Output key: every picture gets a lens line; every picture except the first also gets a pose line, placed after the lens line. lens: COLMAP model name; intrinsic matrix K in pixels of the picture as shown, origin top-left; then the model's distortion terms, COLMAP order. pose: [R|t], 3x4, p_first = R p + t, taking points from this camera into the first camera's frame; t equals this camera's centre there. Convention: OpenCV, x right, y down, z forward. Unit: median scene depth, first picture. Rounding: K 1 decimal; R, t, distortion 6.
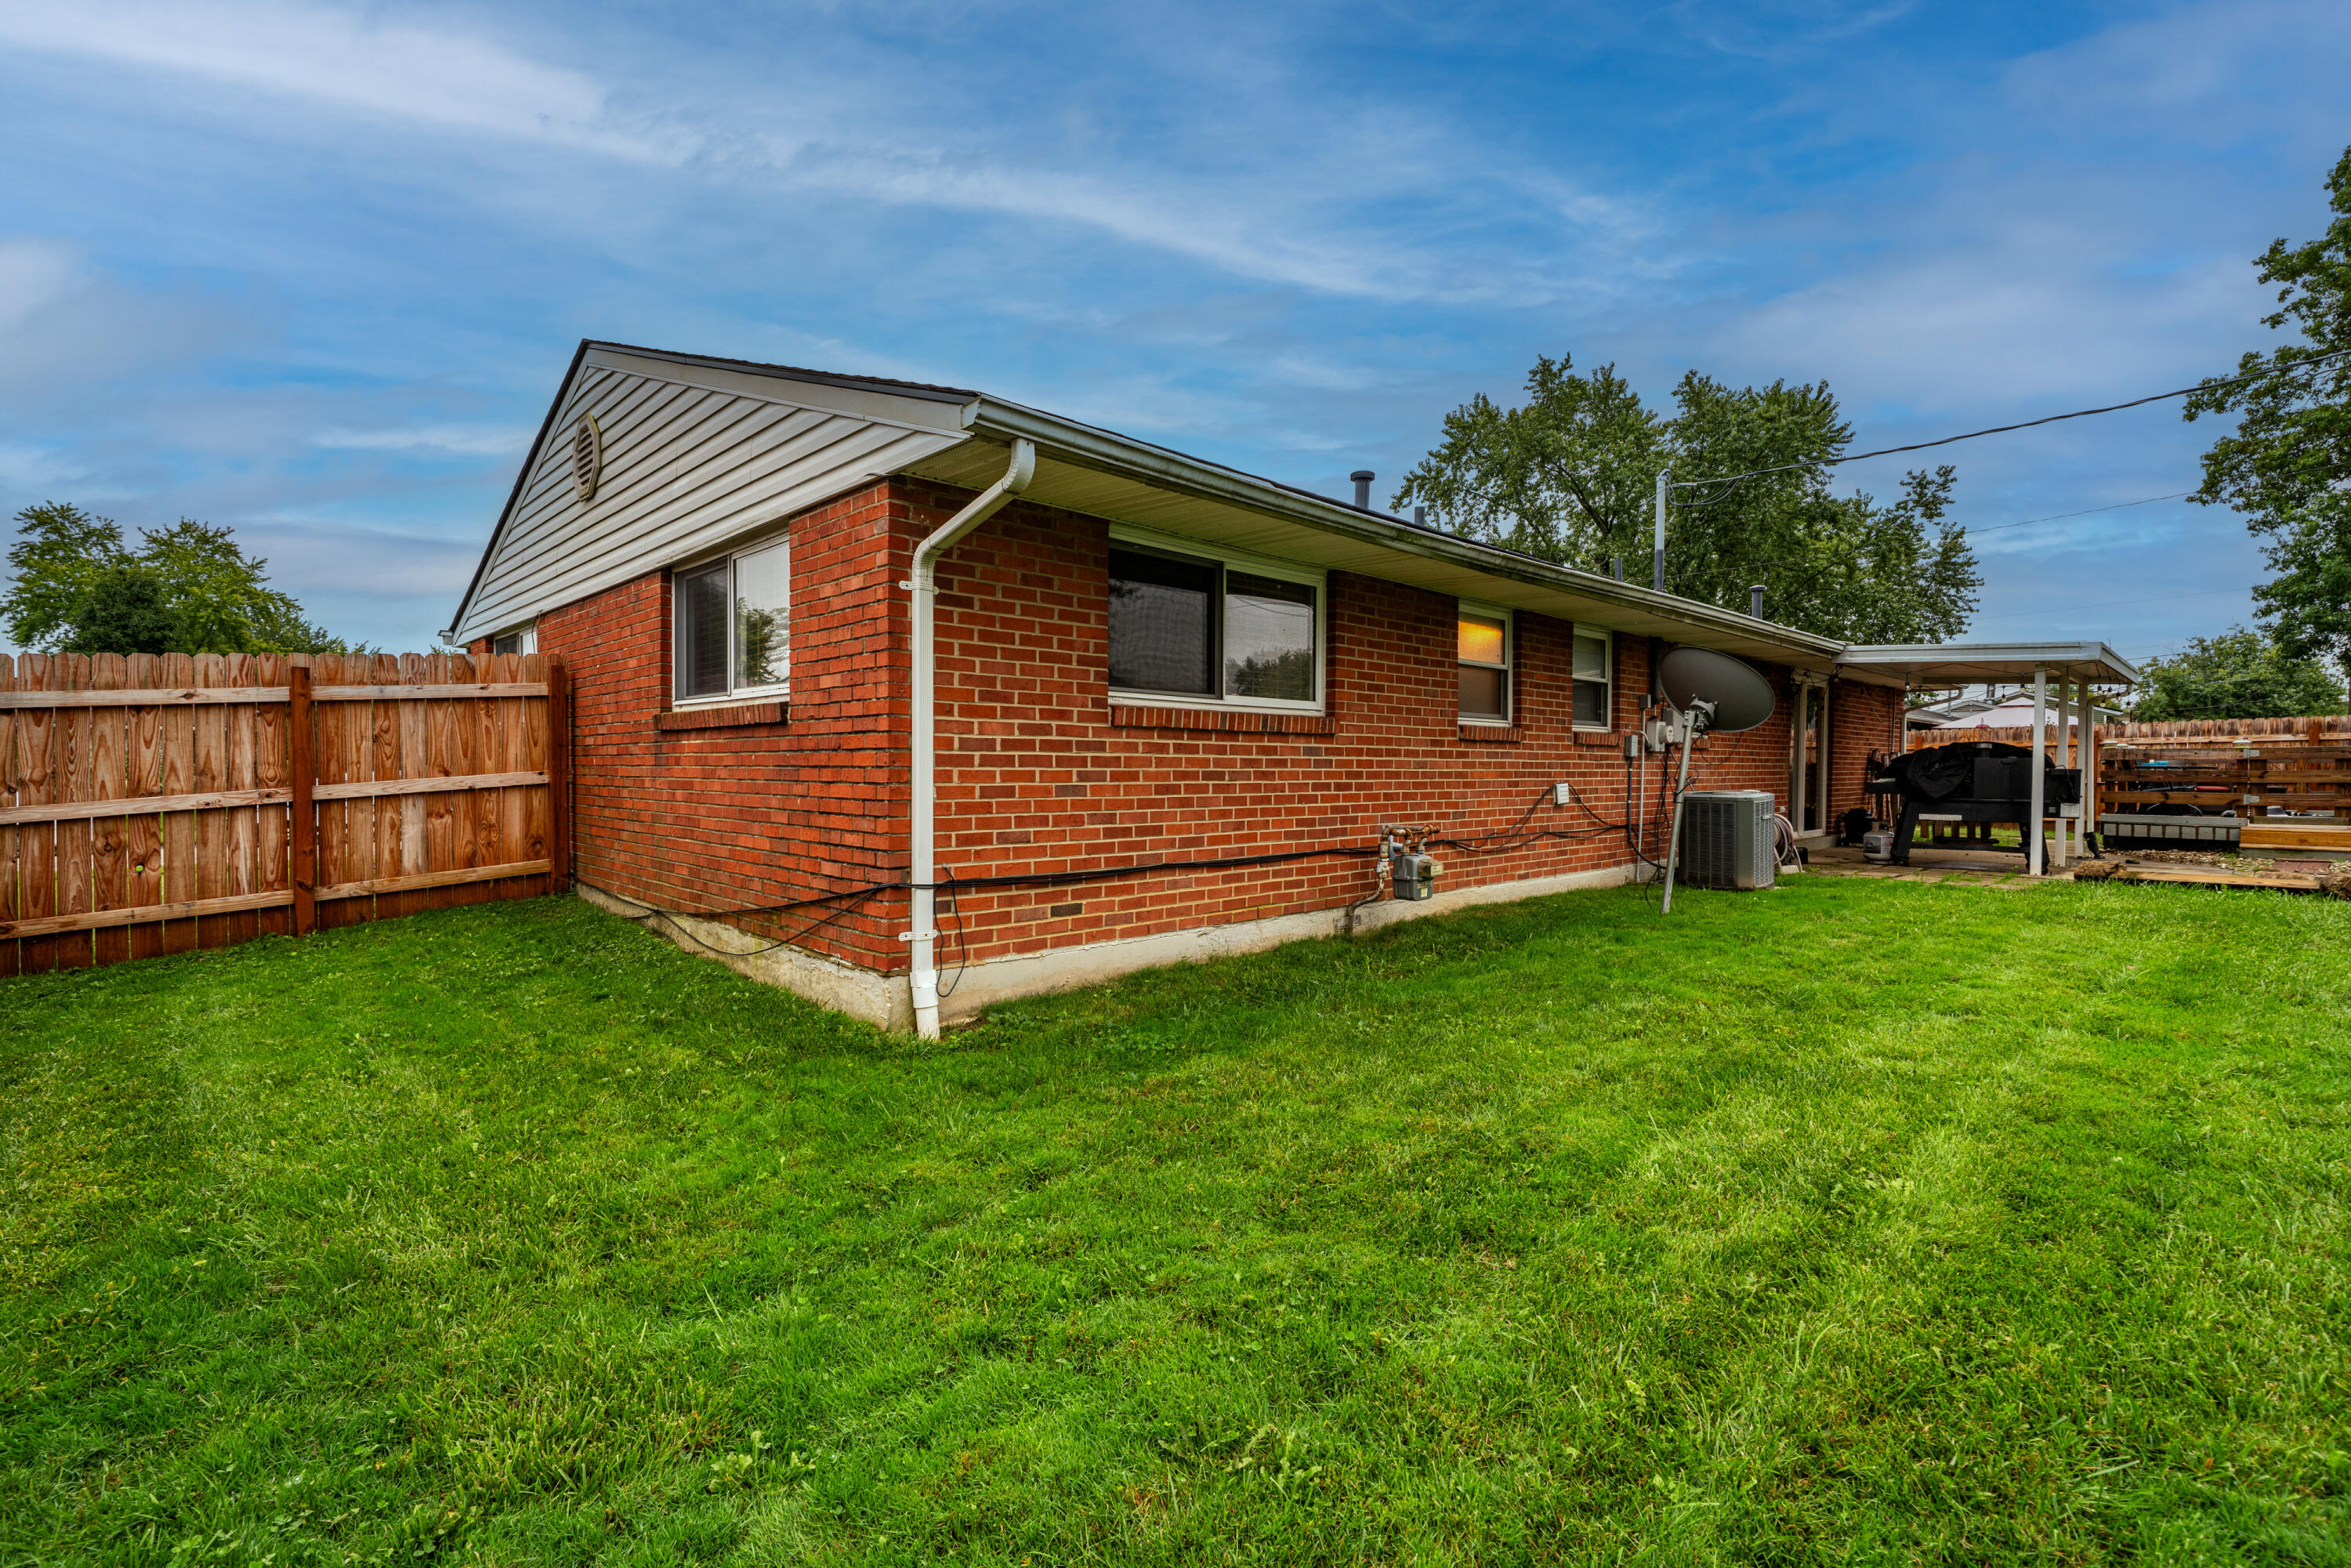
lens RADIAL K [[1047.1, 0, 1169.0], [0, 1047.1, 793.3], [0, 0, 1]] dist [0.002031, 0.000780]
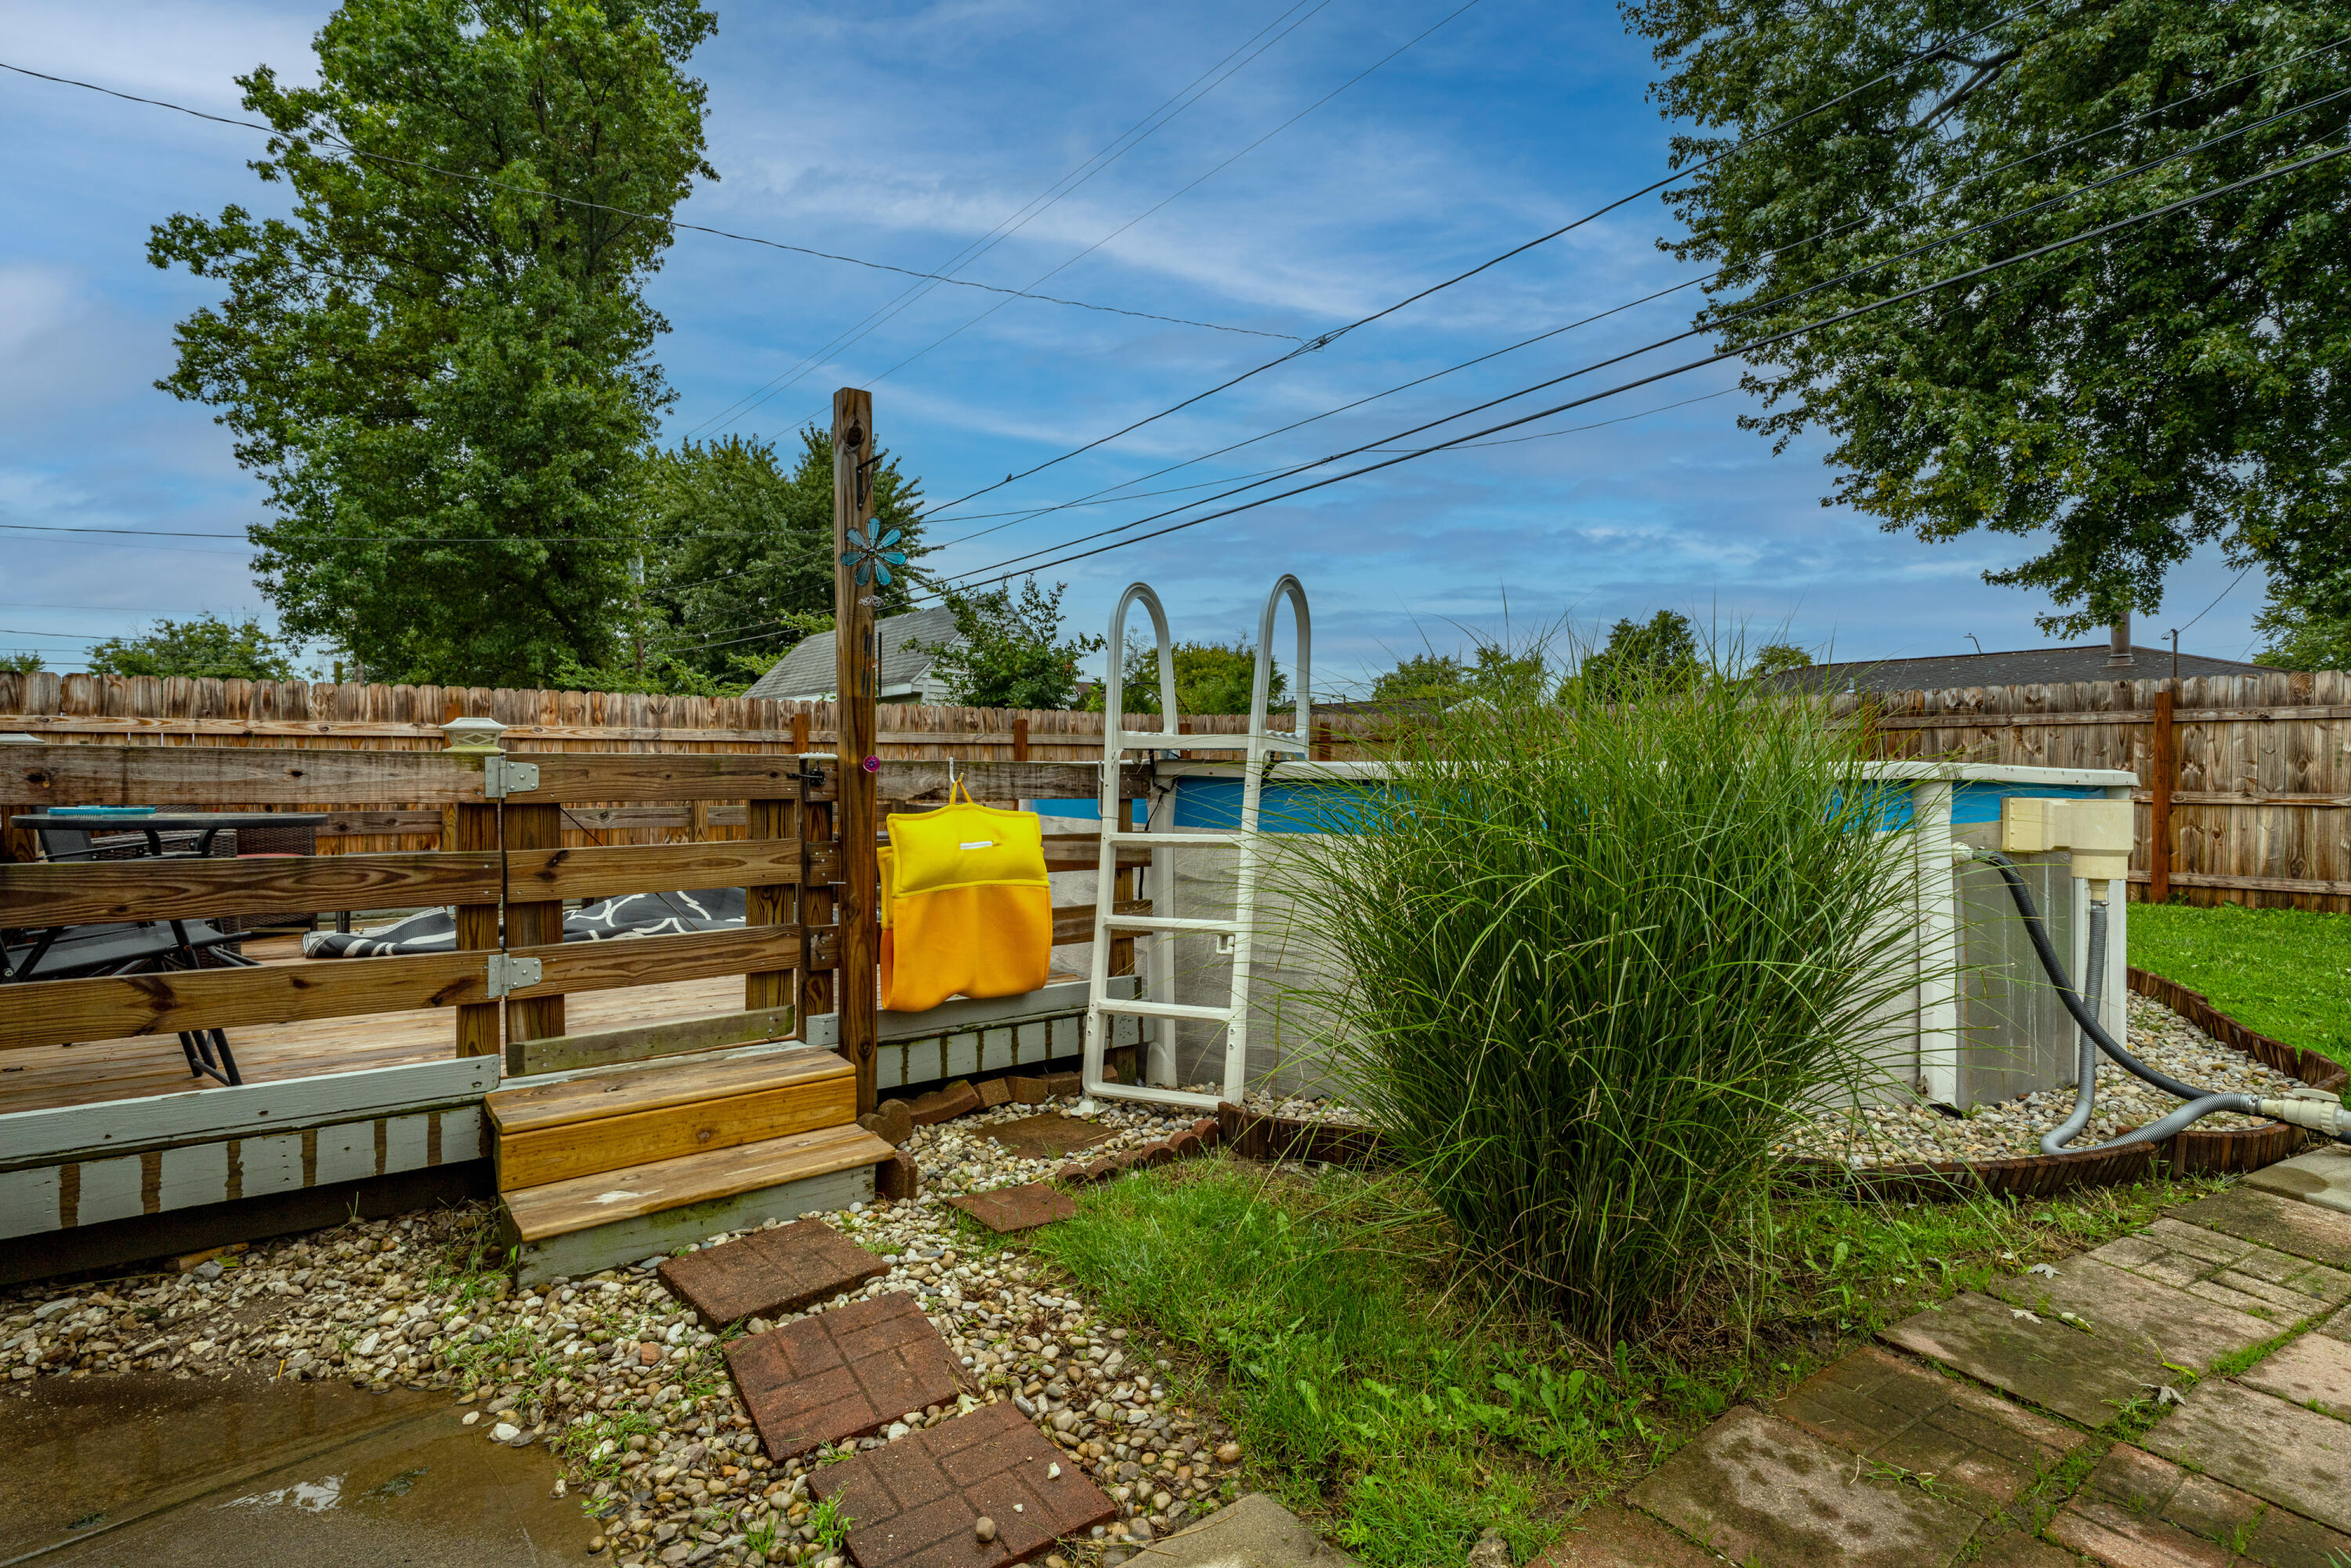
lens RADIAL K [[1127.2, 0, 1192.9], [0, 1127.2, 787.5], [0, 0, 1]] dist [-0.000746, 0.000837]
pose [[0.056299, -0.009037, 0.998373, 1.158569], [0.015558, 0.999846, 0.008173, -0.052046], [-0.998293, 0.015073, 0.056431, 1.225967]]
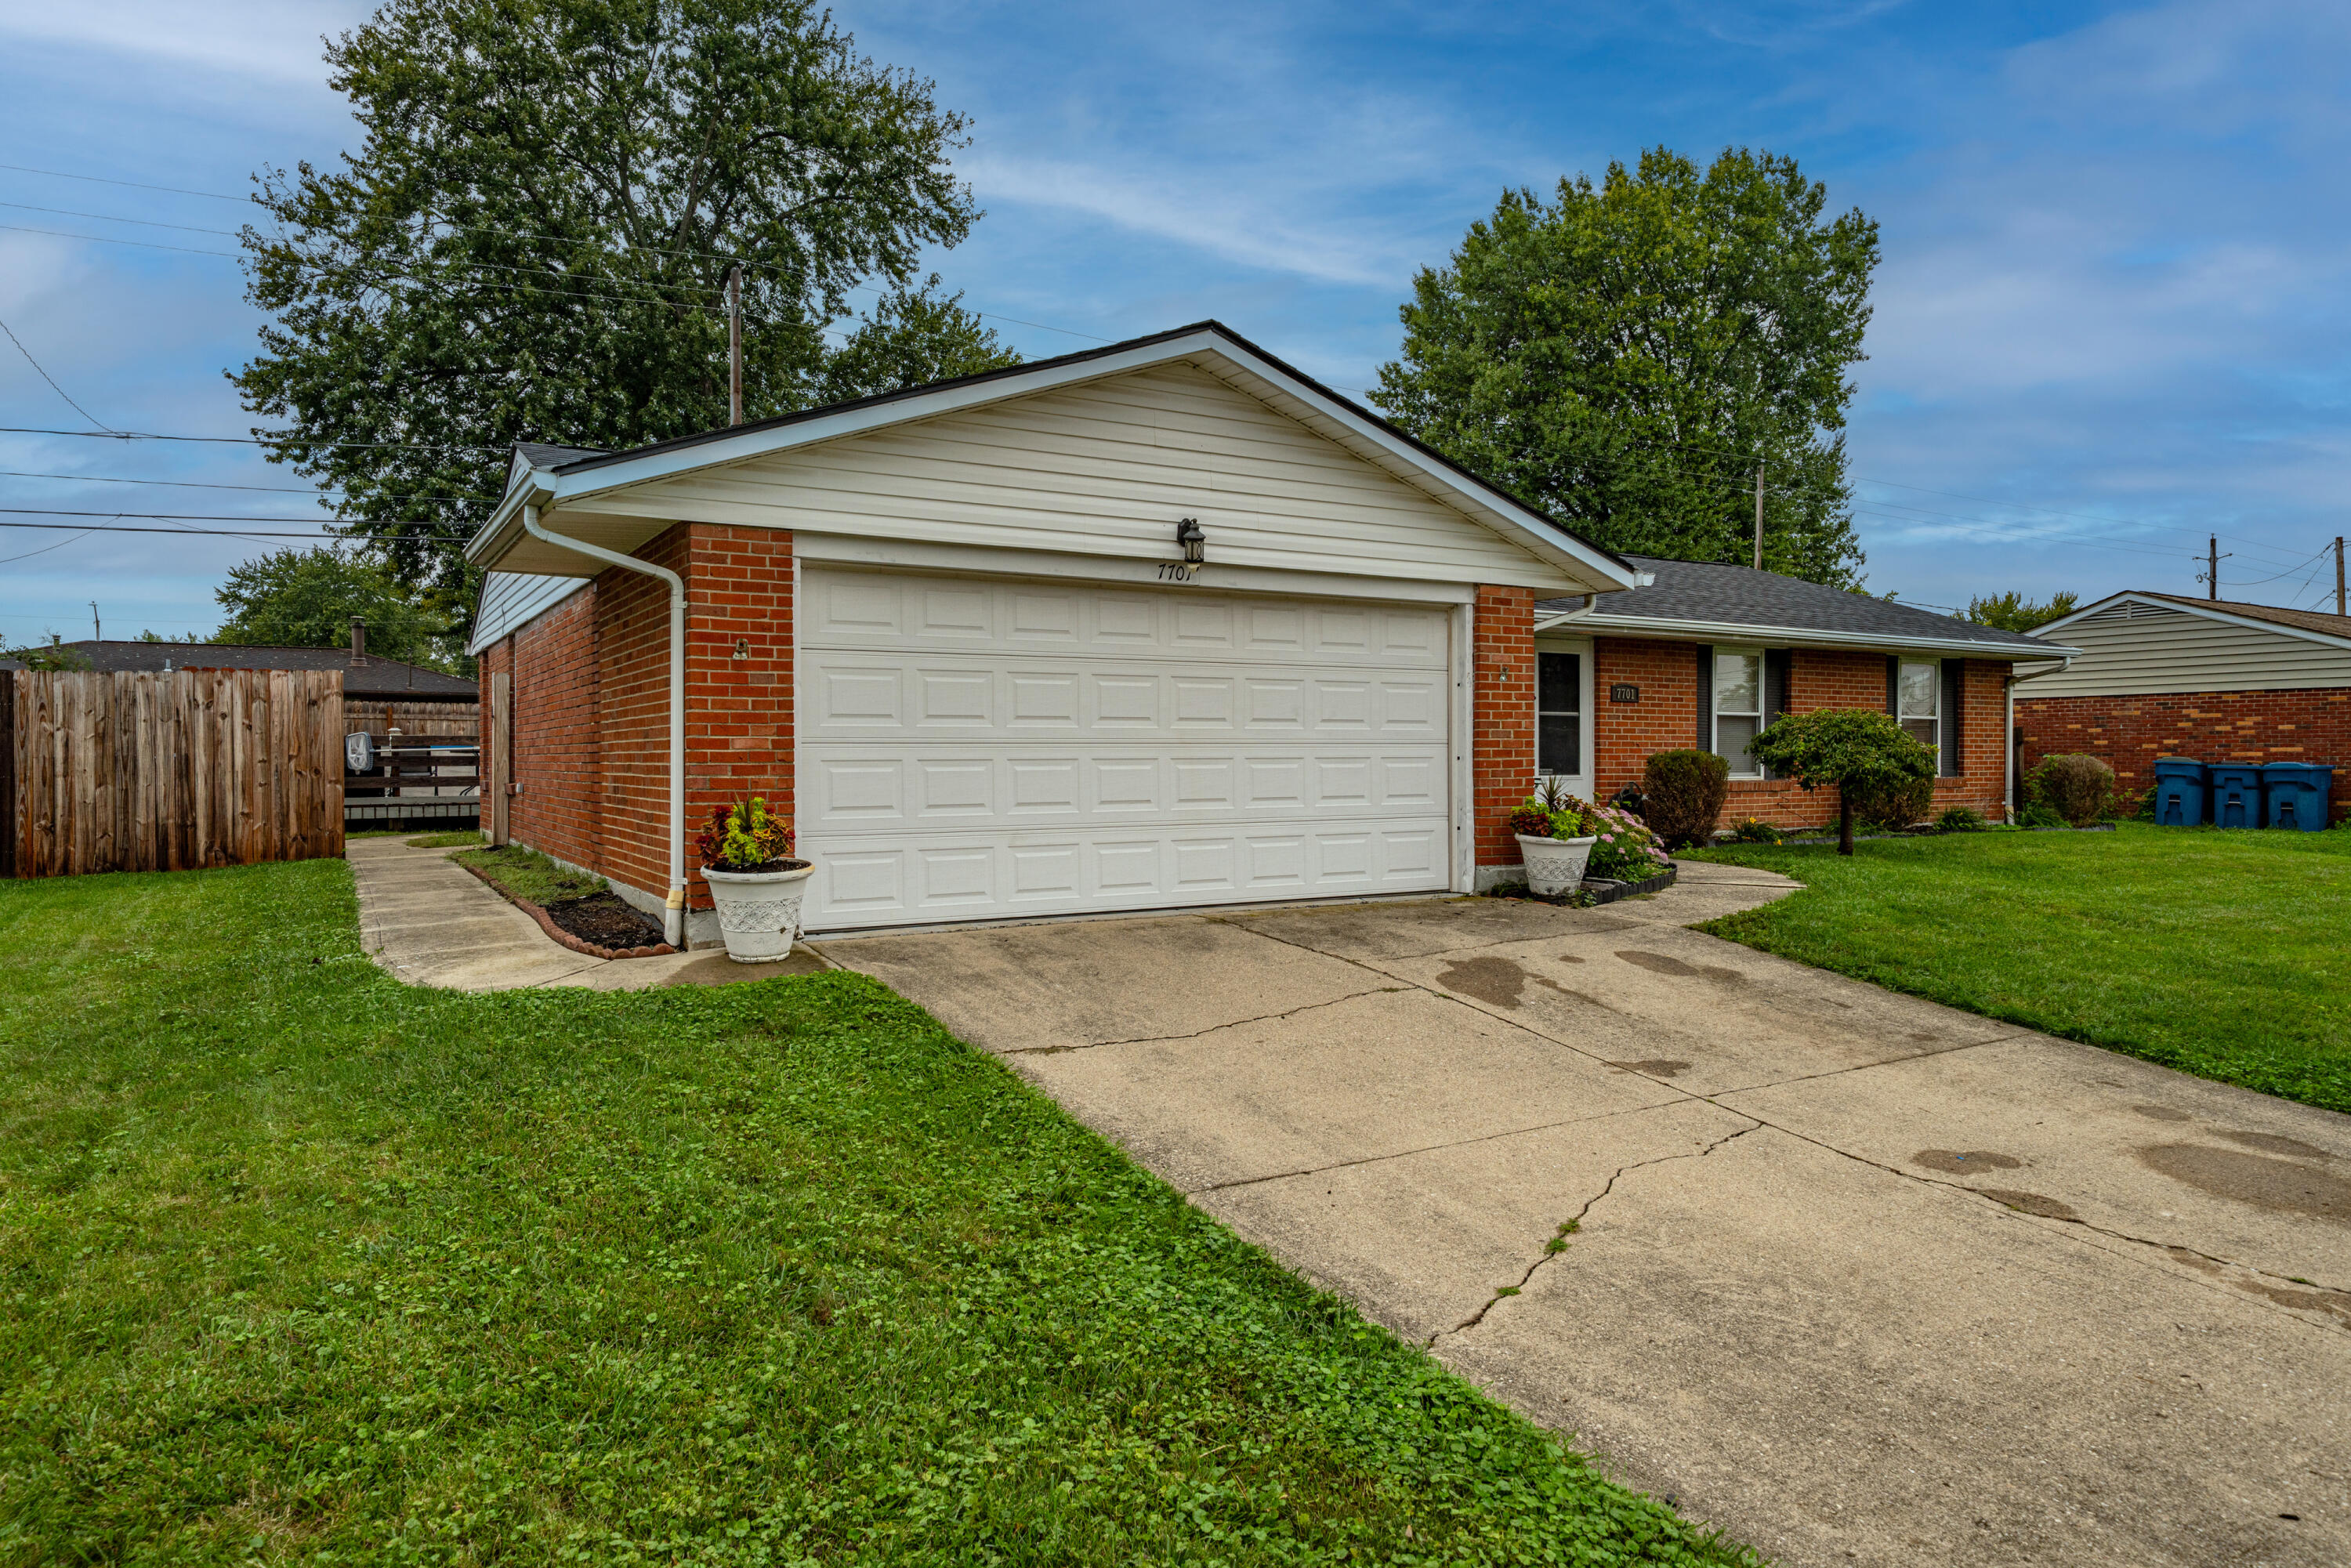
lens RADIAL K [[1450.2, 0, 1176.3], [0, 1450.2, 776.6], [0, 0, 1]] dist [0.000219, 0.000800]
pose [[-0.976381, -0.005255, 0.215990, -0.046391], [0.003170, 0.999248, 0.038643, -0.089977], [-0.216031, 0.038415, -0.975631, 3.779697]]
